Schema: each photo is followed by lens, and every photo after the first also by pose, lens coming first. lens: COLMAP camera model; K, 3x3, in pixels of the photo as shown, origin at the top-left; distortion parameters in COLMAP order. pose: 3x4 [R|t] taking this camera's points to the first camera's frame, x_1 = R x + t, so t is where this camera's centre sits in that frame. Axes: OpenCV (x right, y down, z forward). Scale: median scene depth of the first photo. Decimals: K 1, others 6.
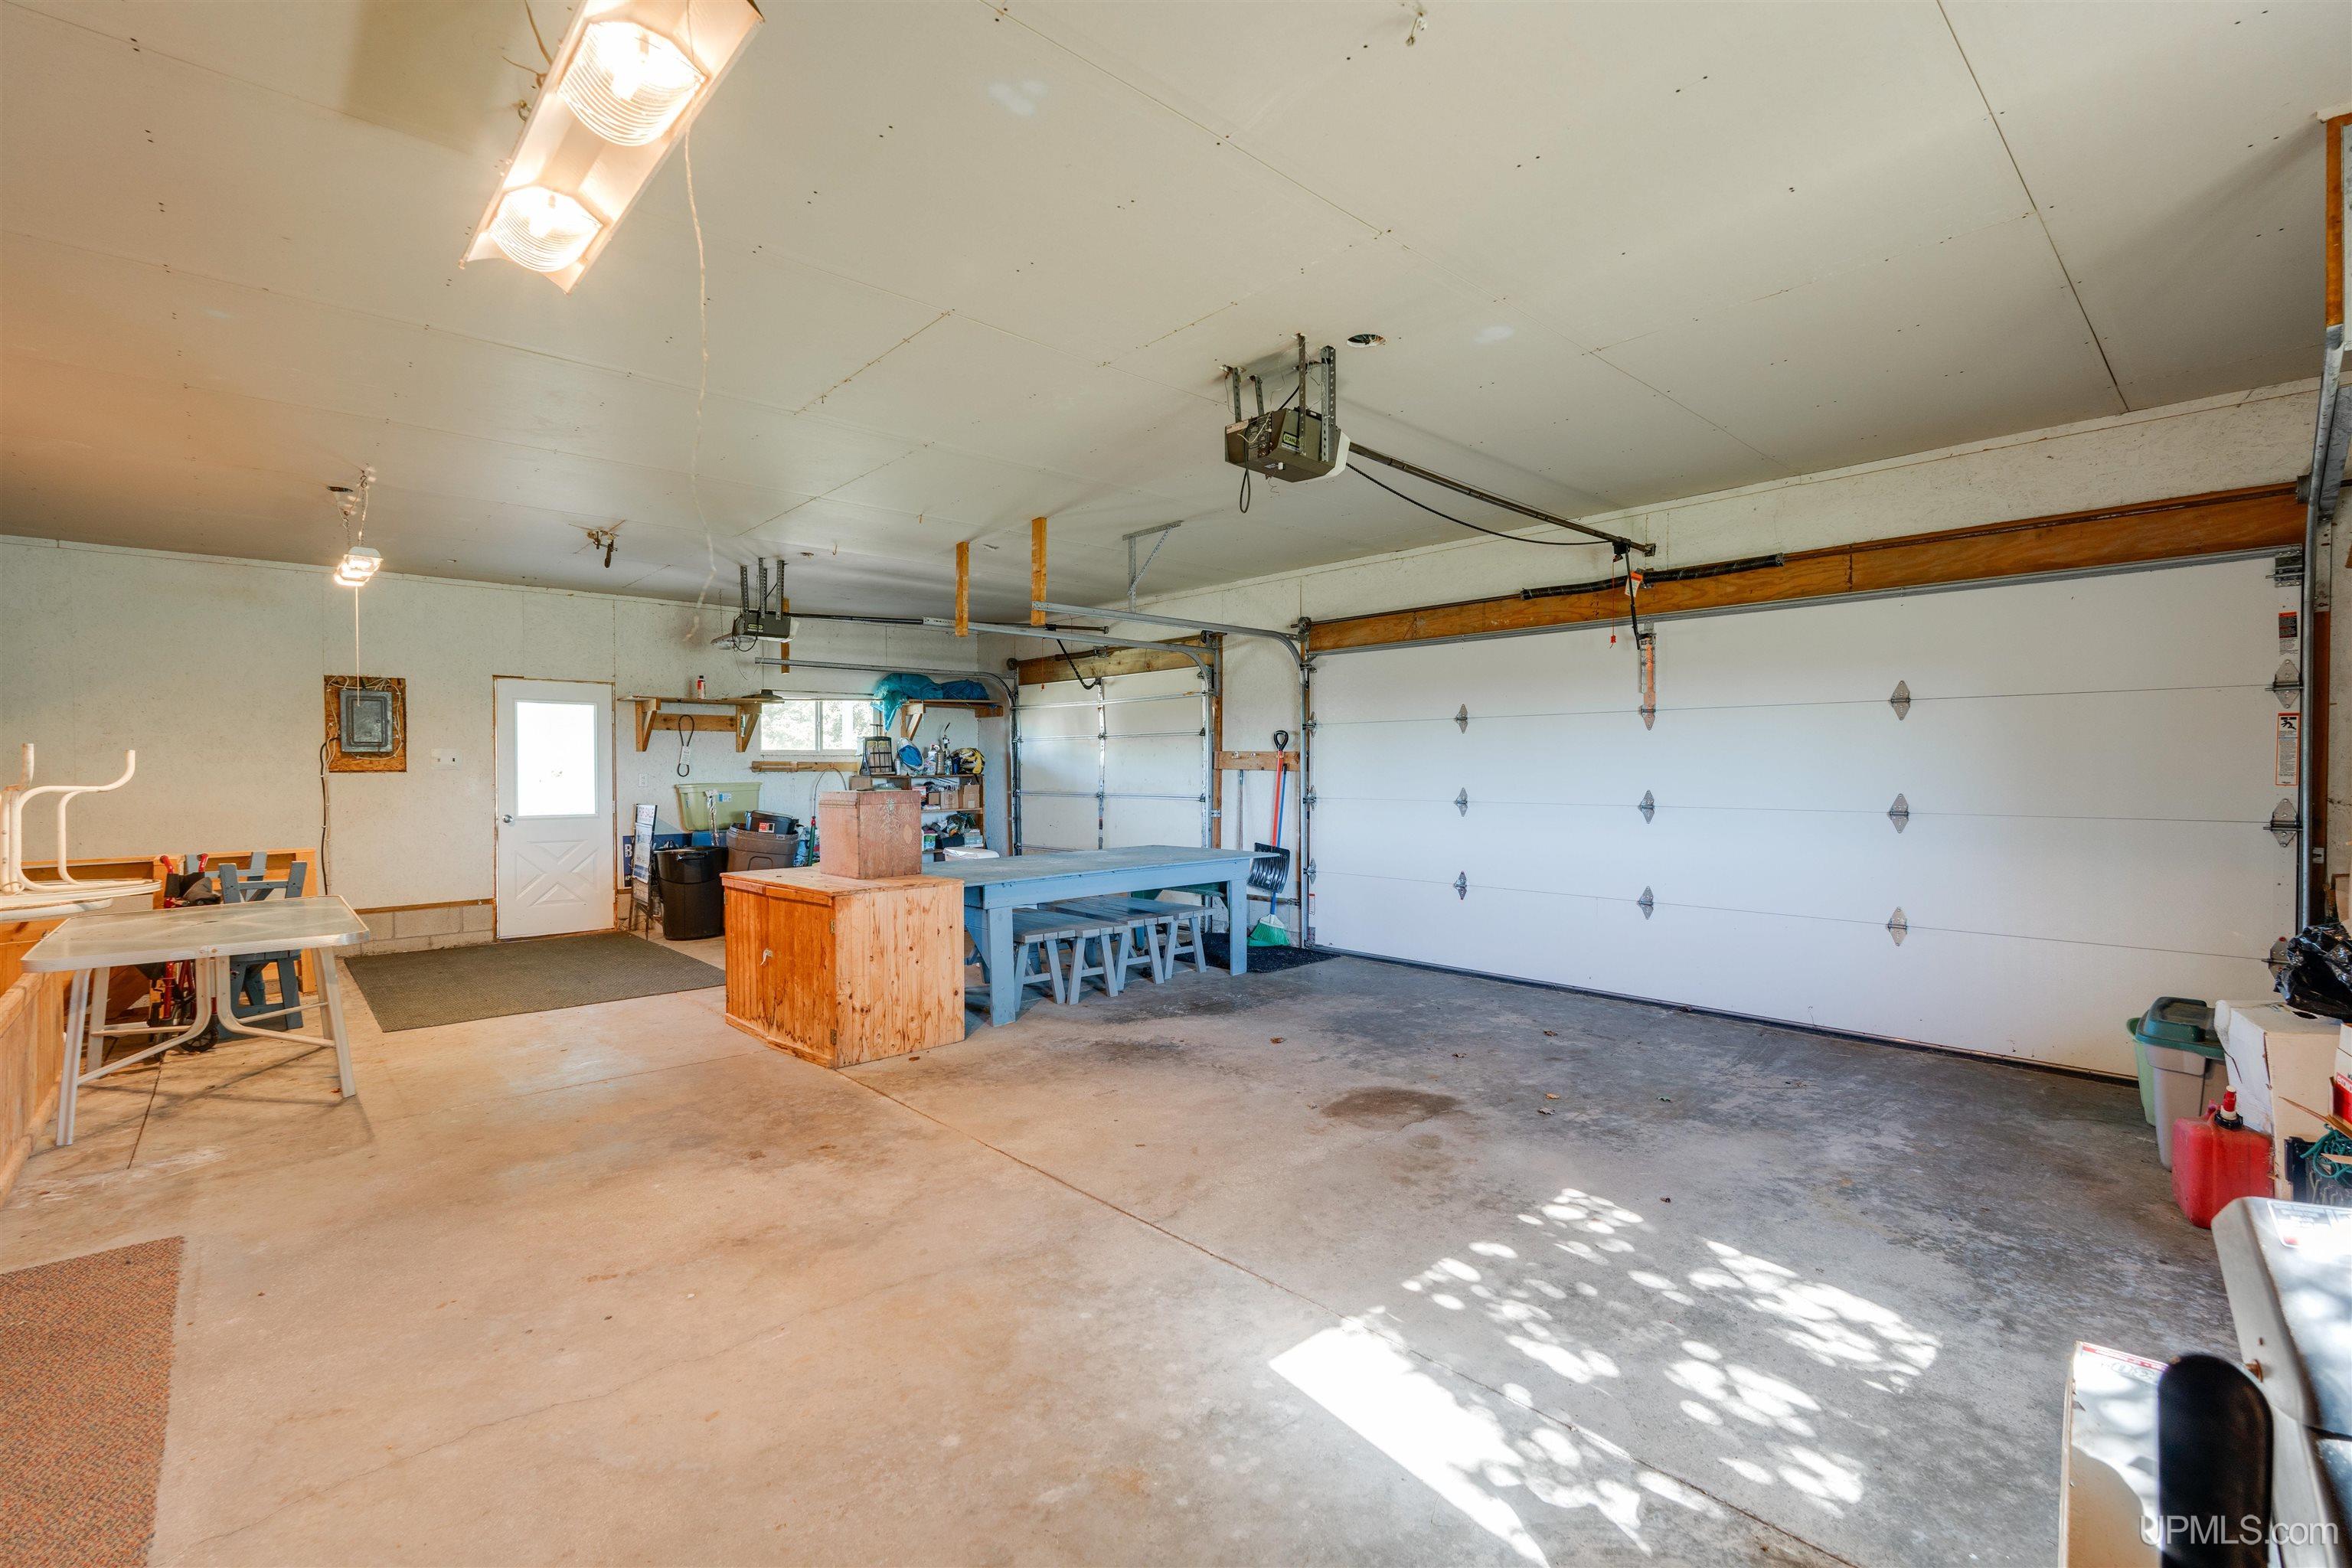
lens RADIAL K [[1030.2, 0, 1176.0], [0, 1030.2, 784.0], [0, 0, 1]] dist [-0.000222, -0.000236]
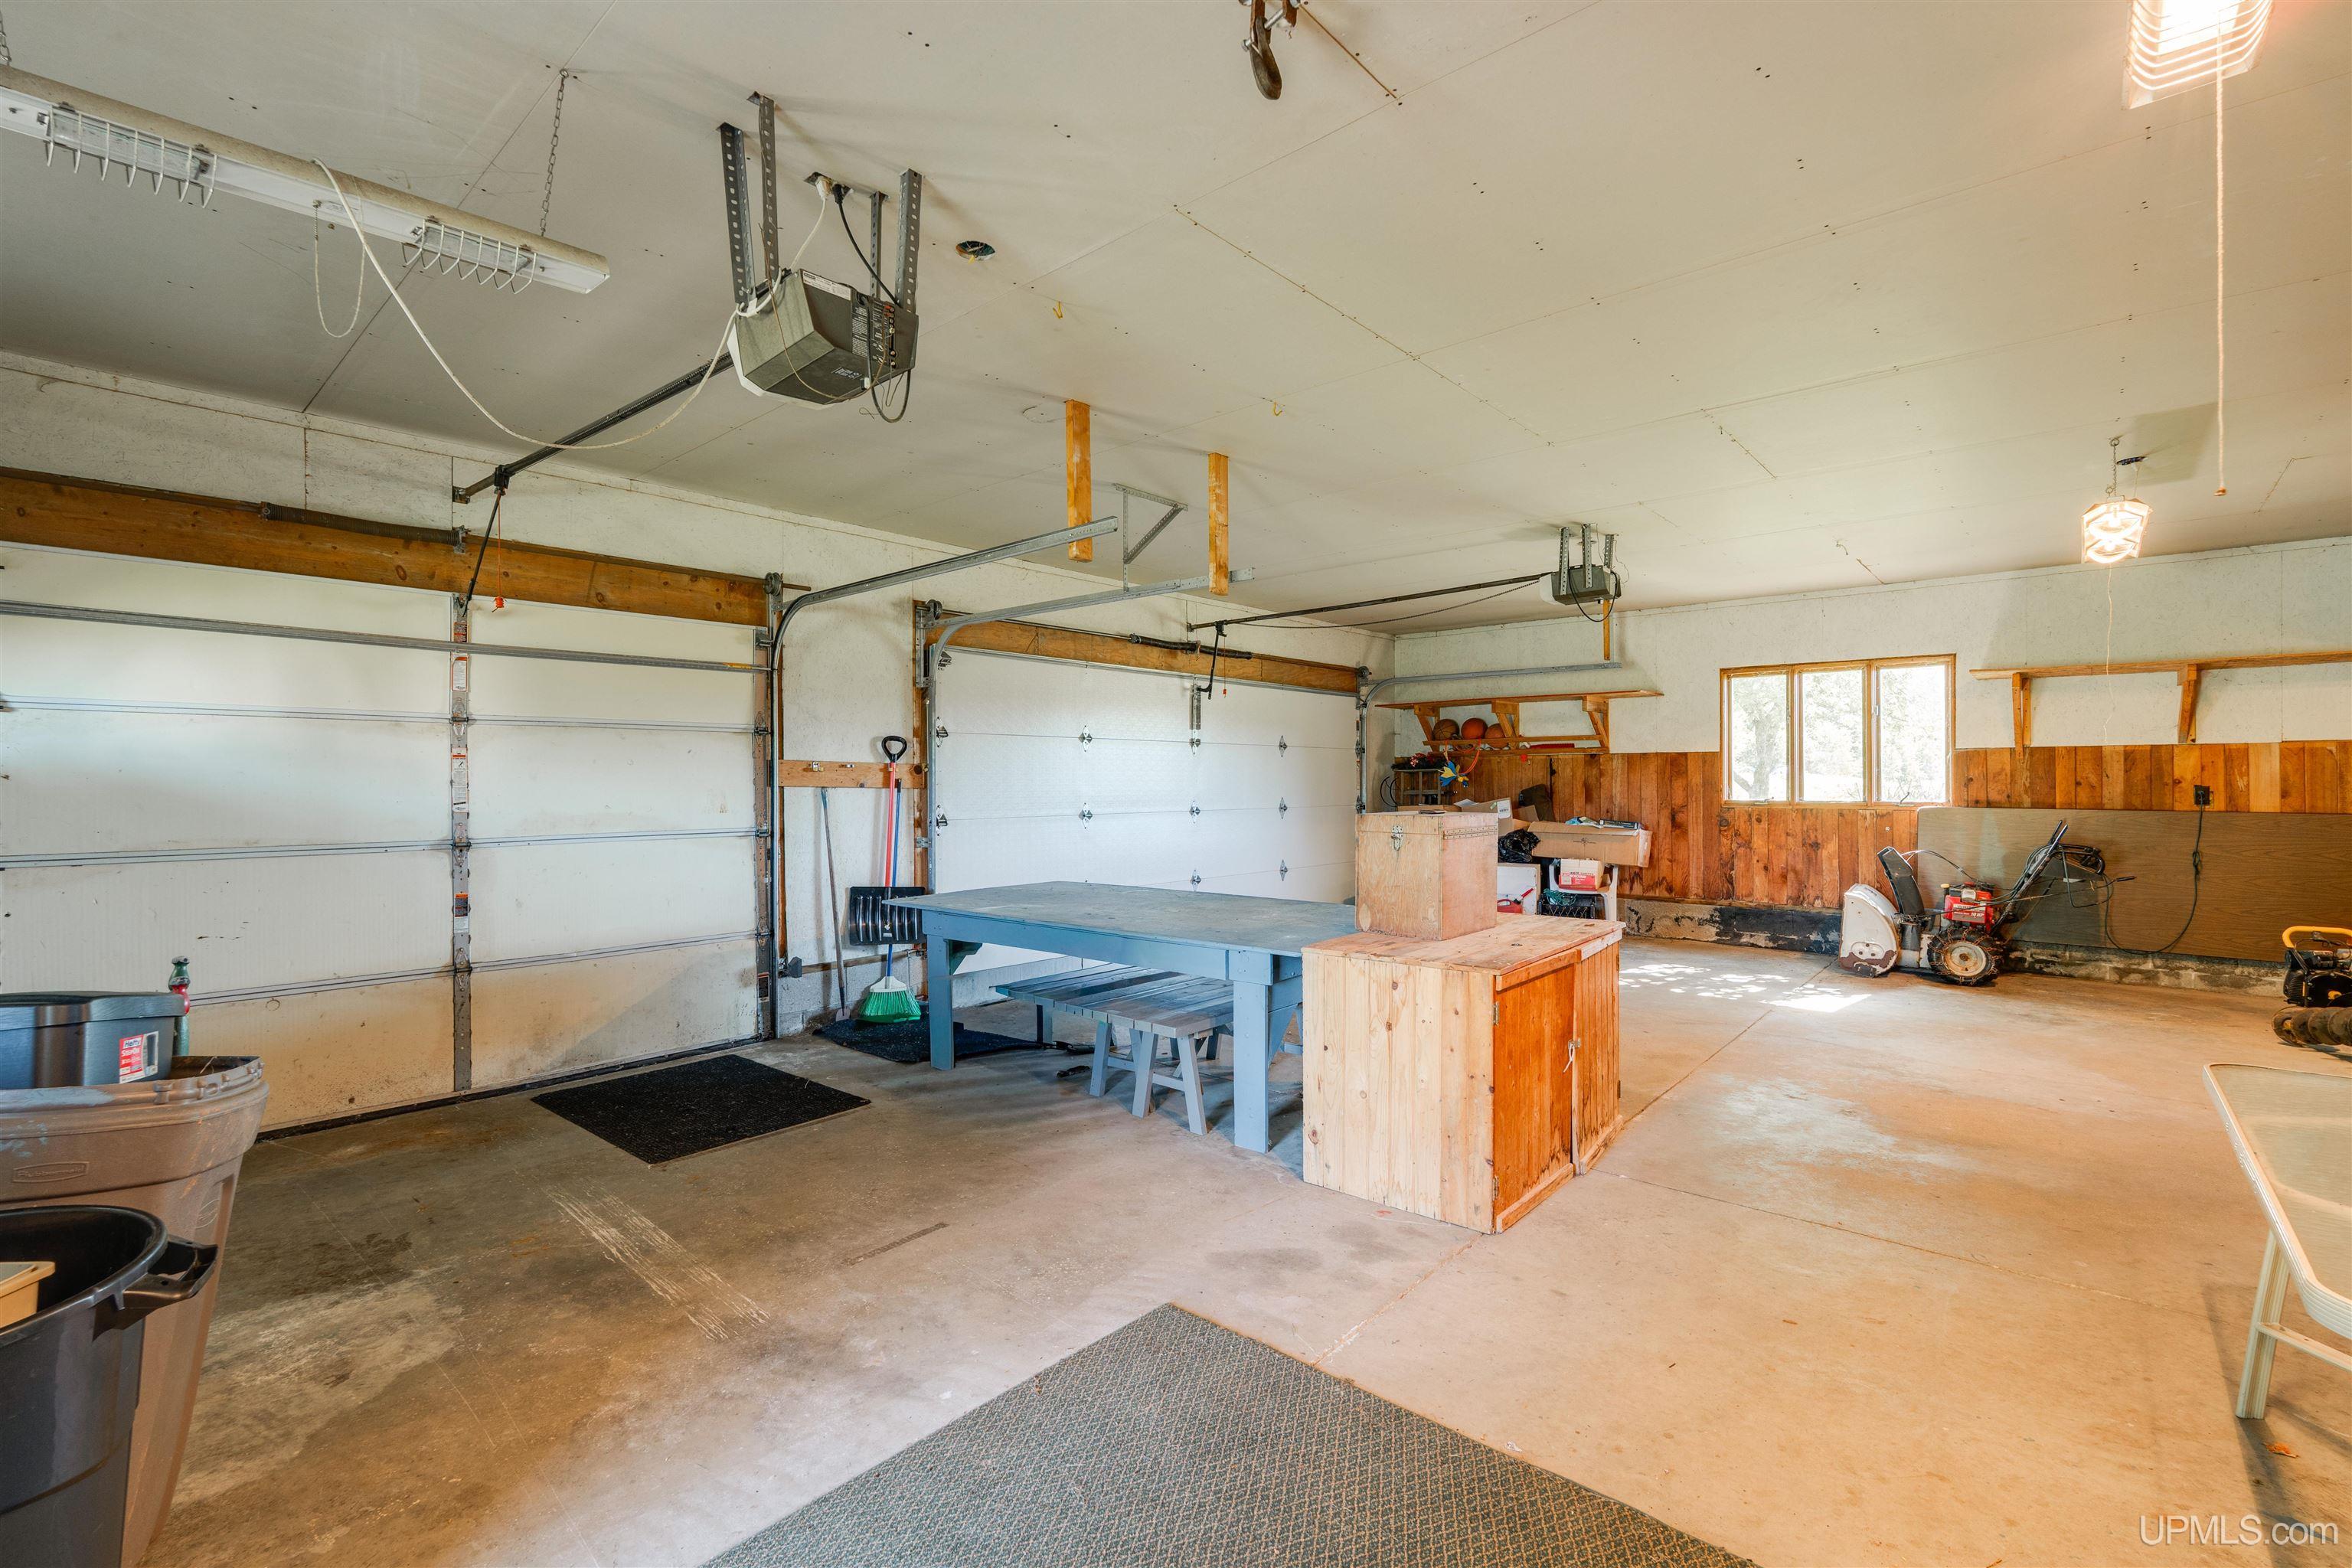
lens RADIAL K [[1030.2, 0, 1176.0], [0, 1030.2, 784.0], [0, 0, 1]] dist [-0.000222, -0.000236]
pose [[-0.102427, -0.001785, 0.994739, -0.679002], [0.016951, 0.999850, 0.003540, -0.015008], [-0.994596, 0.017224, -0.102381, 0.851421]]
